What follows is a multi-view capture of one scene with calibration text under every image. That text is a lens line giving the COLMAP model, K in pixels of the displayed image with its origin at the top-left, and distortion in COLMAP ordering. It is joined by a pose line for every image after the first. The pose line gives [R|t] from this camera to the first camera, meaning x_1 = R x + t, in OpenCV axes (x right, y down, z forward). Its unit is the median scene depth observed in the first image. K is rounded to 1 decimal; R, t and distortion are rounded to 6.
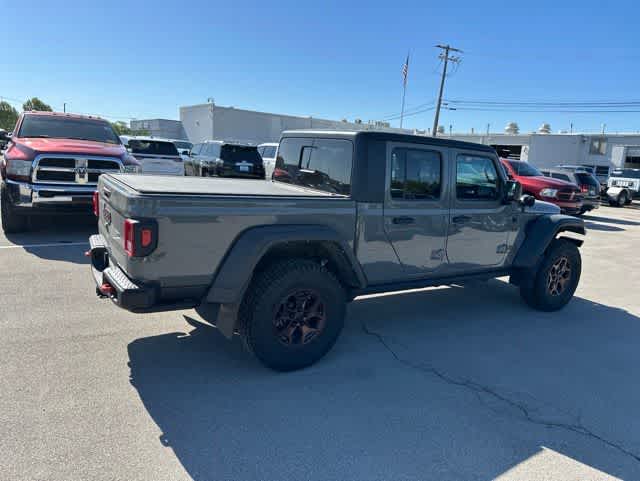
lens RADIAL K [[446.7, 0, 318.2], [0, 446.7, 237.6], [0, 0, 1]] dist [0.048808, -0.050005]
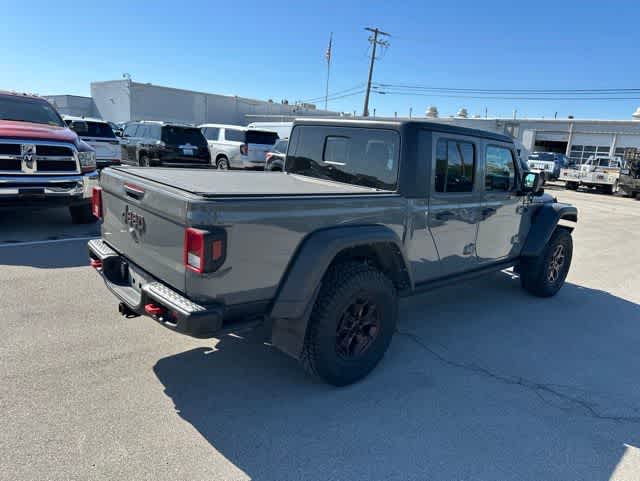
lens RADIAL K [[446.7, 0, 318.2], [0, 446.7, 237.6], [0, 0, 1]] dist [0.048808, -0.050005]
pose [[0.985788, -0.029026, 0.165469, -0.129032], [0.022331, 0.998860, 0.042180, -0.021177], [-0.166505, -0.037886, 0.985313, 0.056128]]
